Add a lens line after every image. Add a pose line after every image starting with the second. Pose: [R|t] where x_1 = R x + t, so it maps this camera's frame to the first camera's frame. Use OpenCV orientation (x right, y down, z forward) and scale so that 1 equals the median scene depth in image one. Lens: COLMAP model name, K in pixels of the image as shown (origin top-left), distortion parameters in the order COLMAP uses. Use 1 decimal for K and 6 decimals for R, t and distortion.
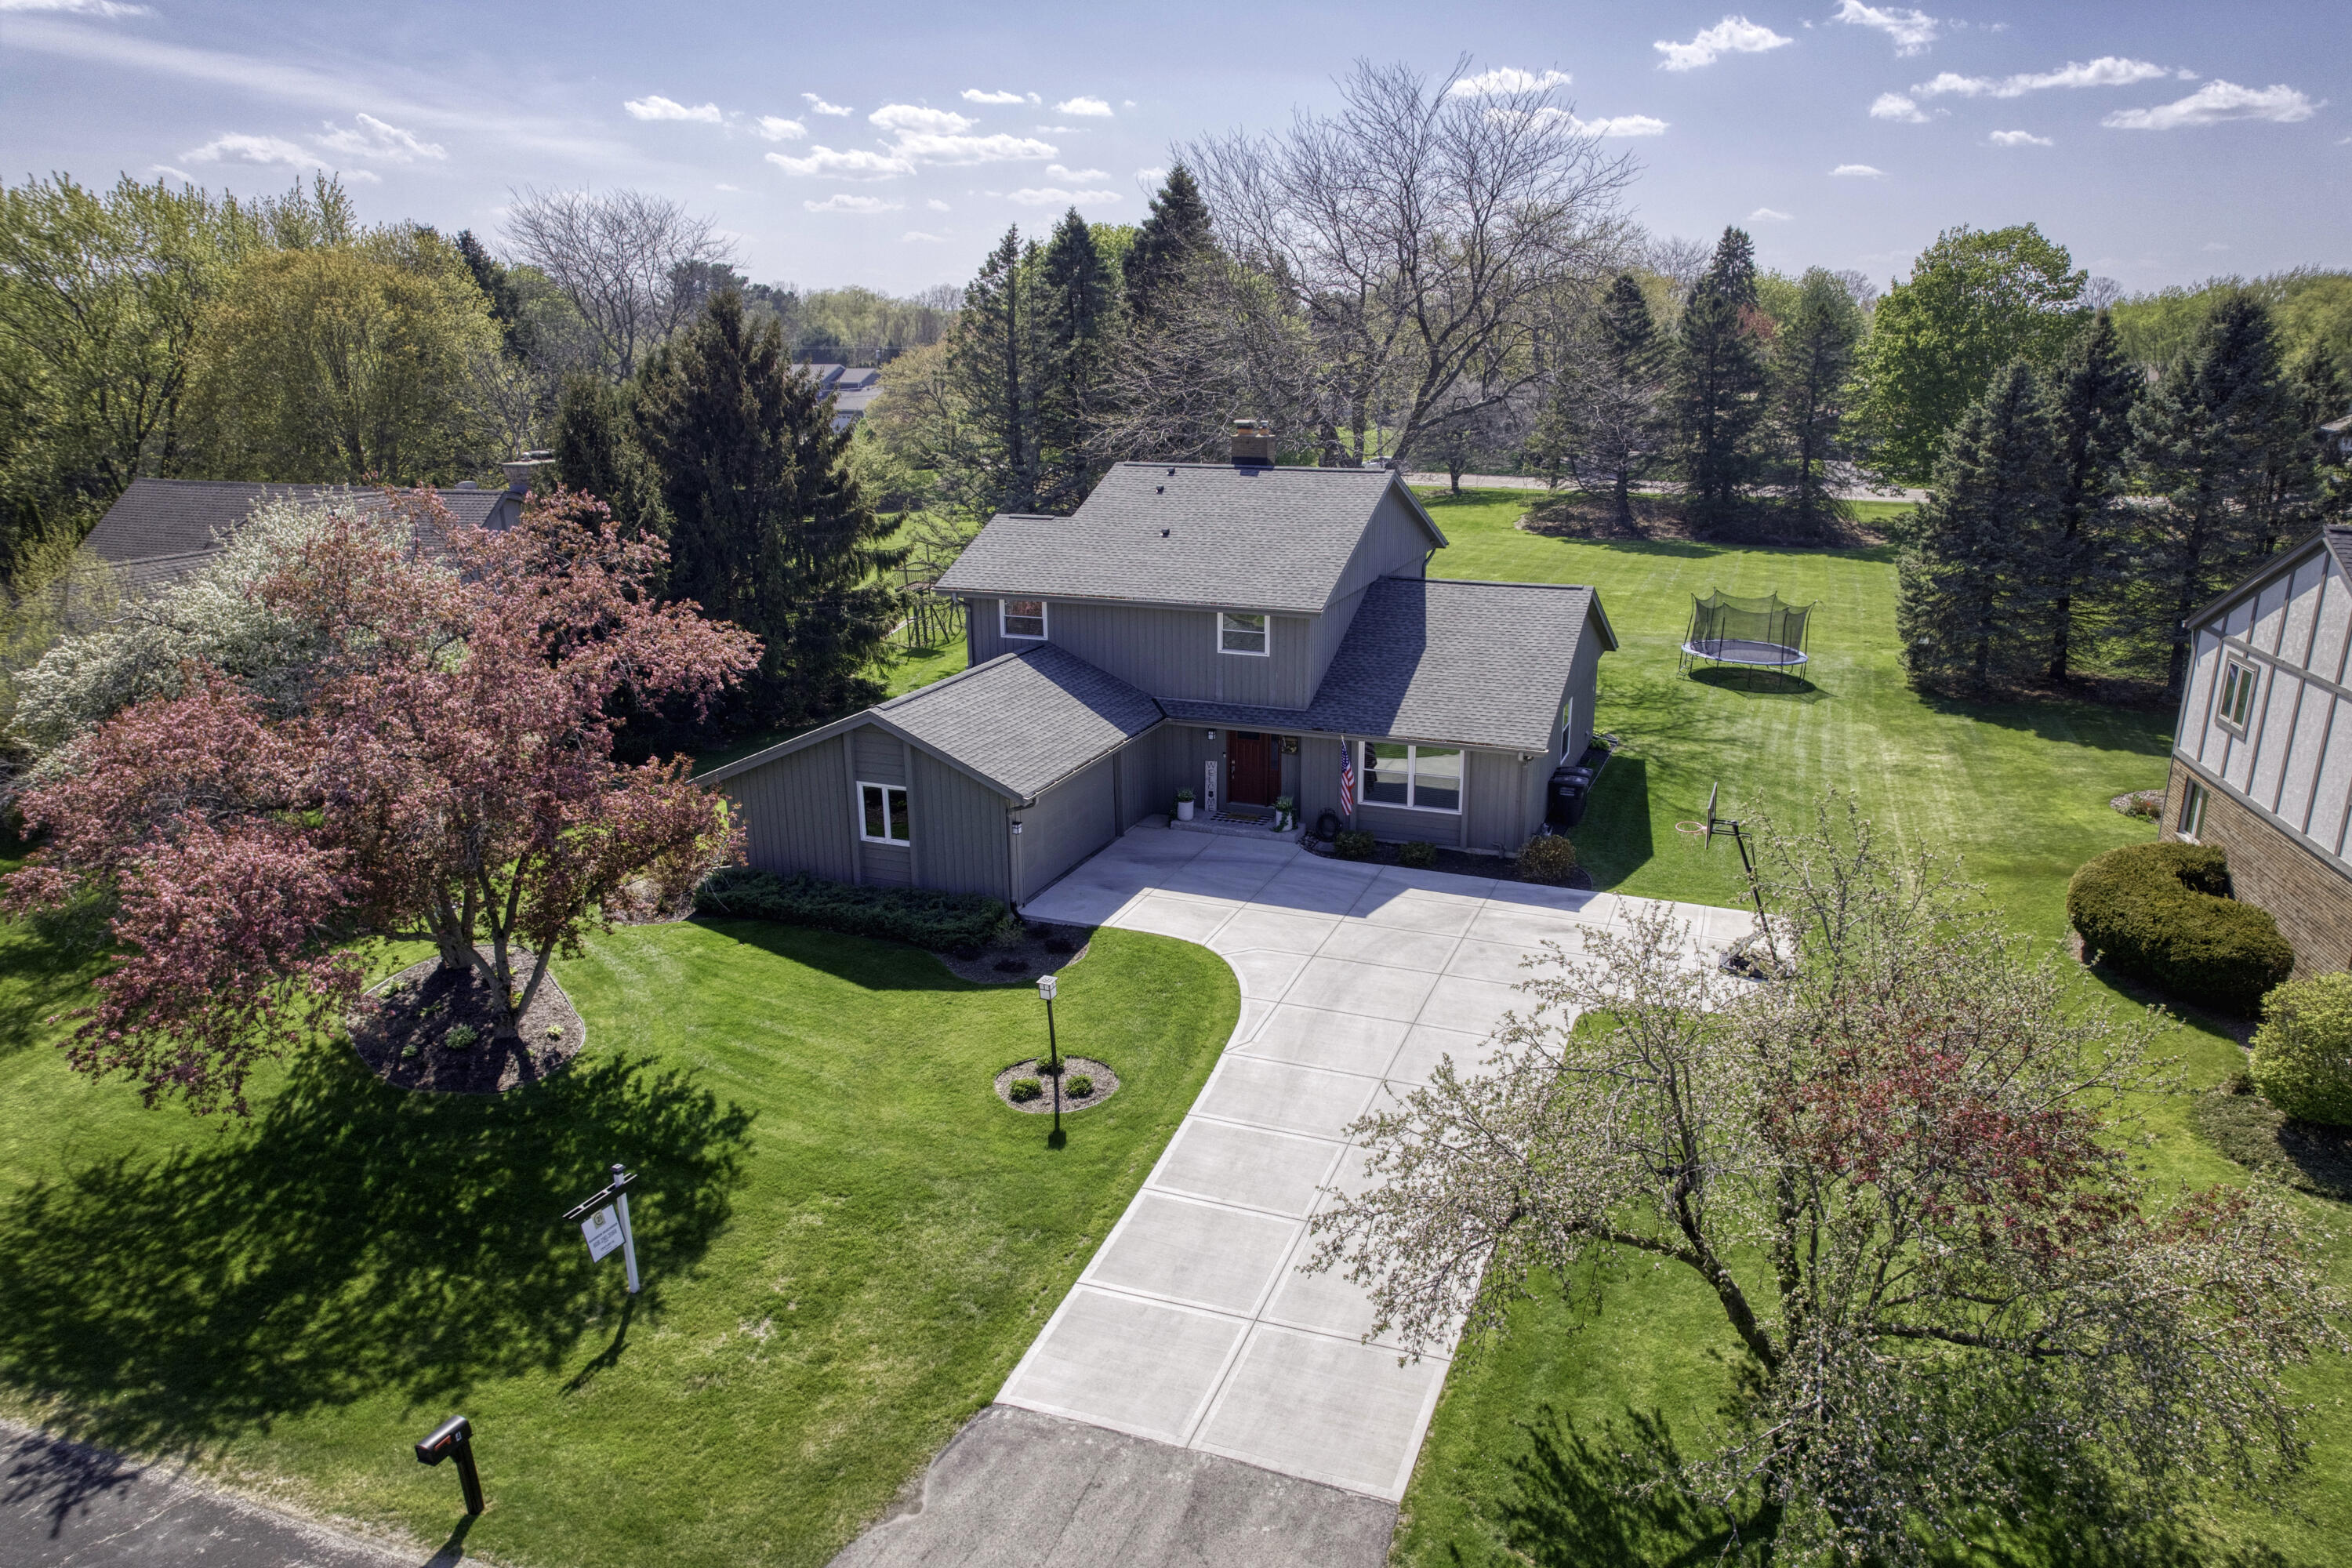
lens RADIAL K [[1493.8, 0, 1180.7], [0, 1493.8, 787.0], [0, 0, 1]] dist [-0.020577, -0.000416]
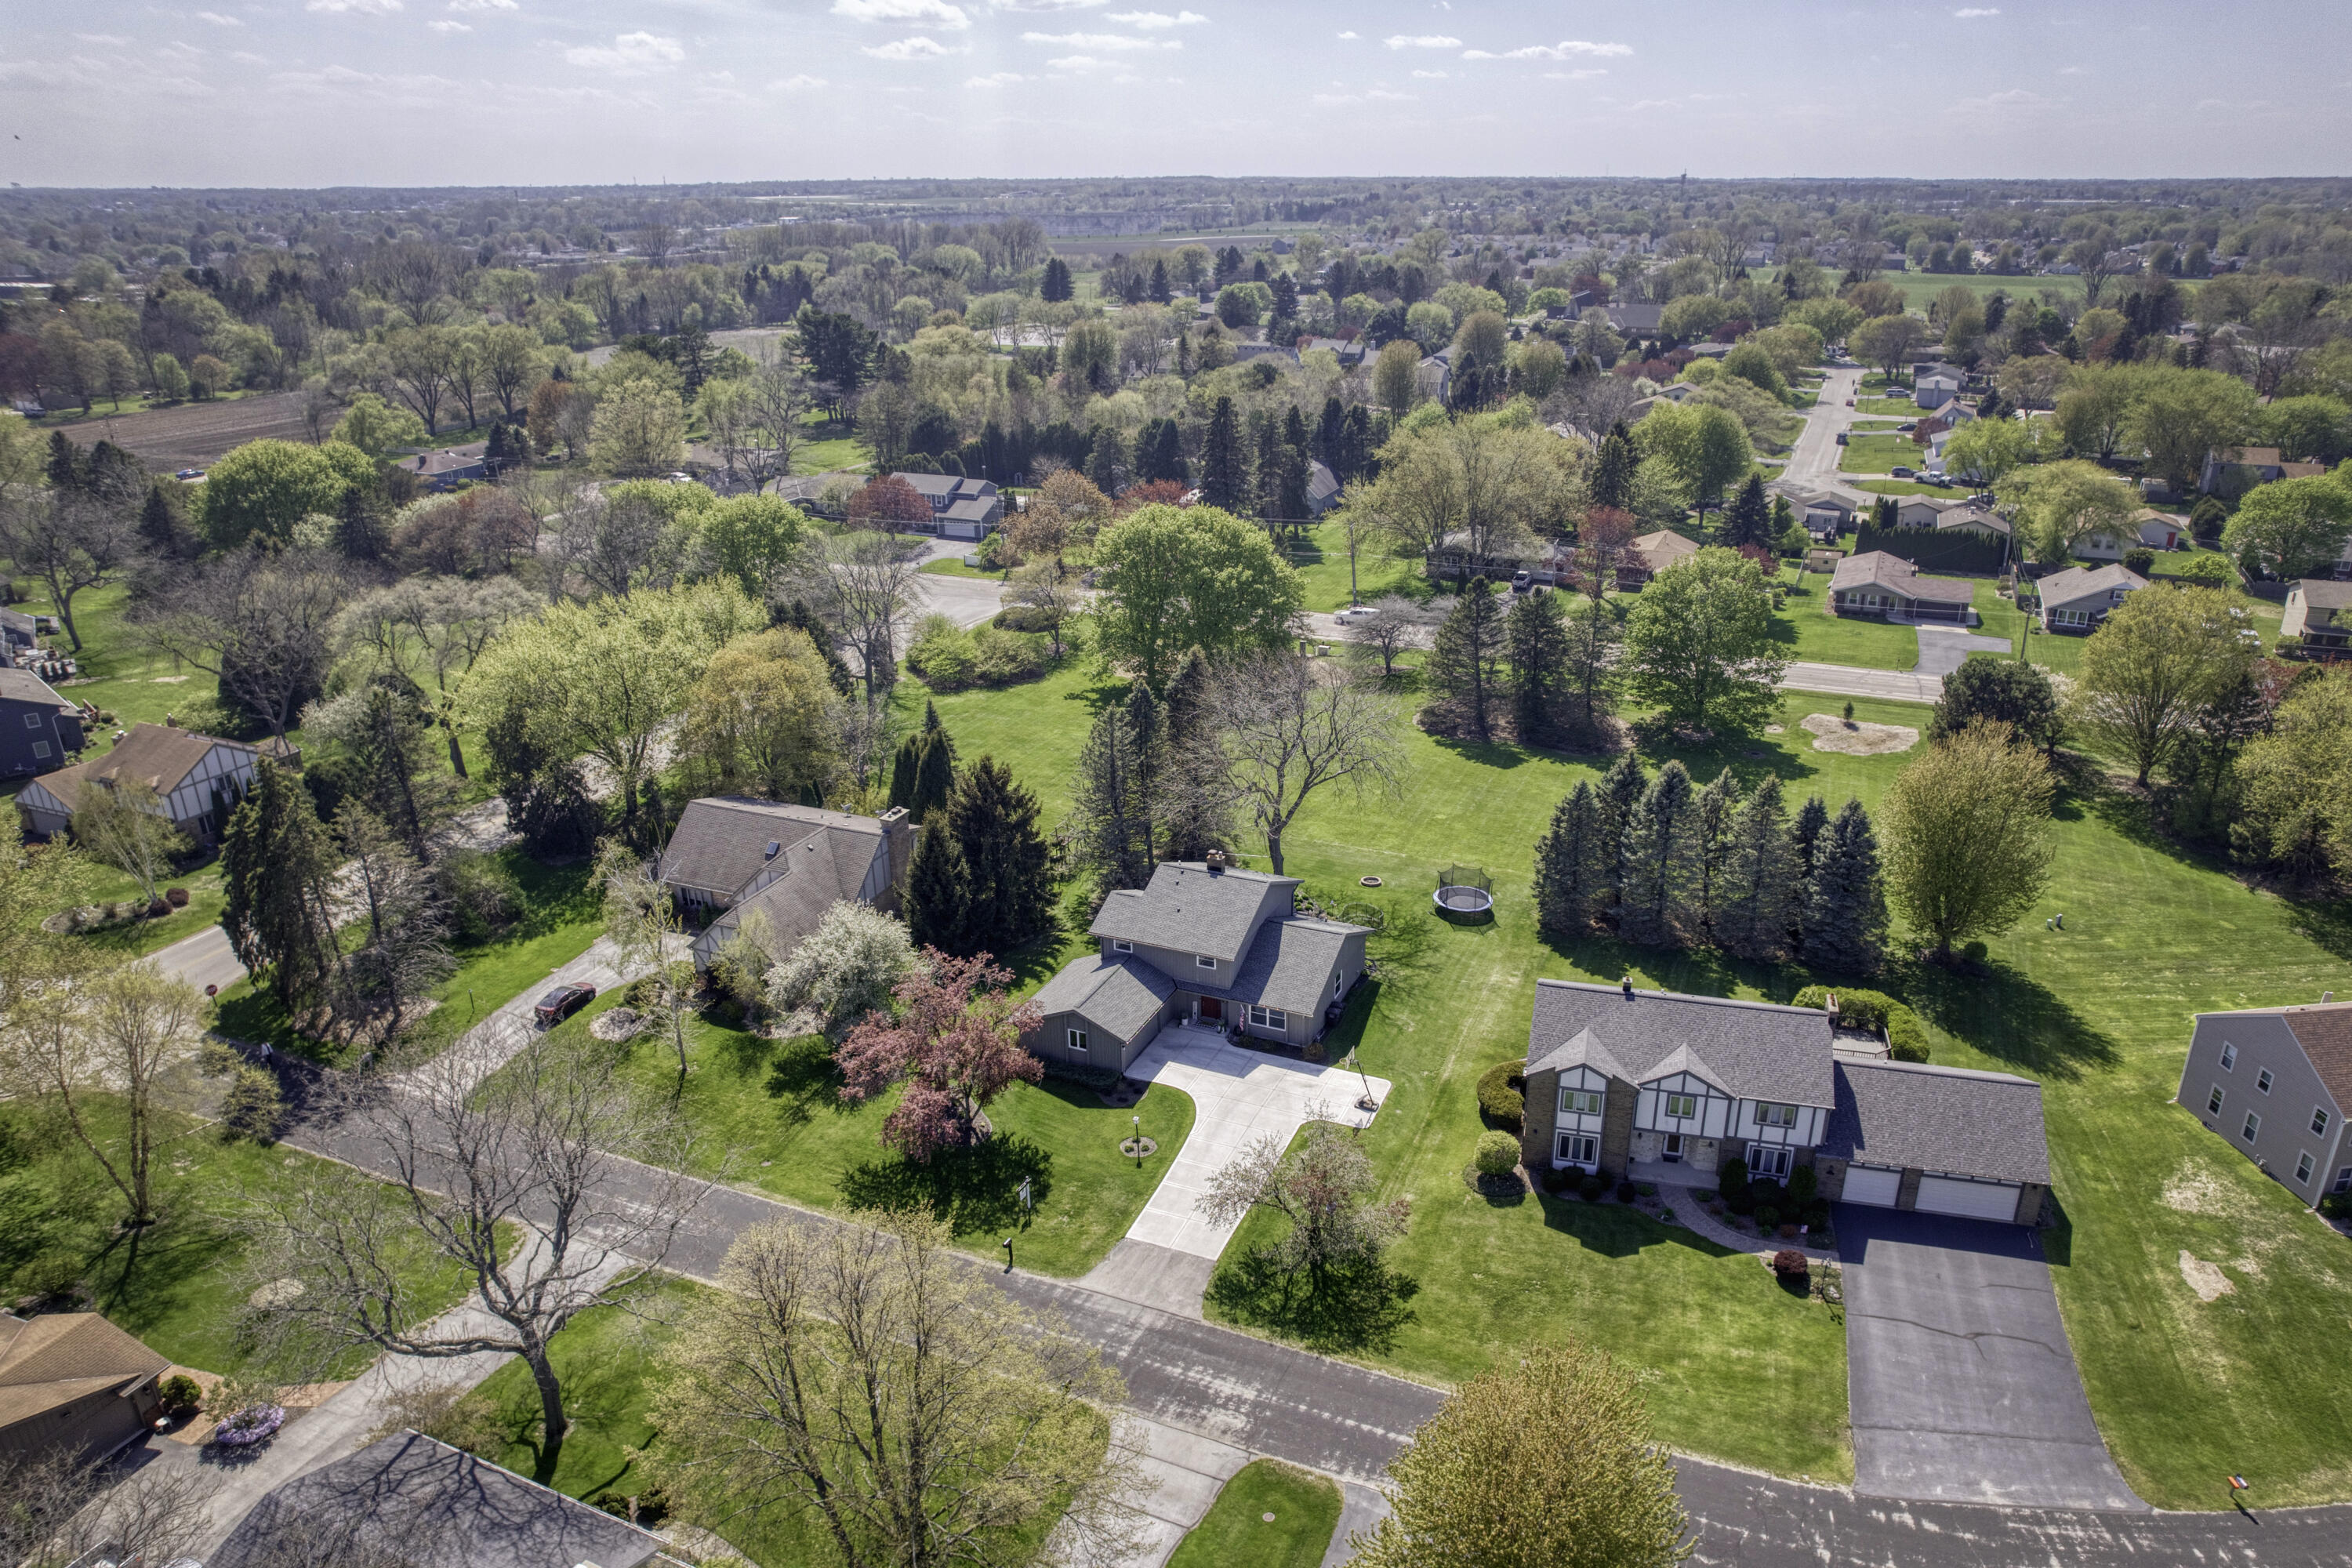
lens RADIAL K [[1493.8, 0, 1175.6], [0, 1493.8, 782.7], [0, 0, 1]] dist [-0.020577, -0.000416]
pose [[0.999122, 0.012550, -0.039981, 0.104595], [-0.008958, 0.996012, 0.088773, -0.765390], [0.040936, -0.088337, 0.995249, -1.898097]]
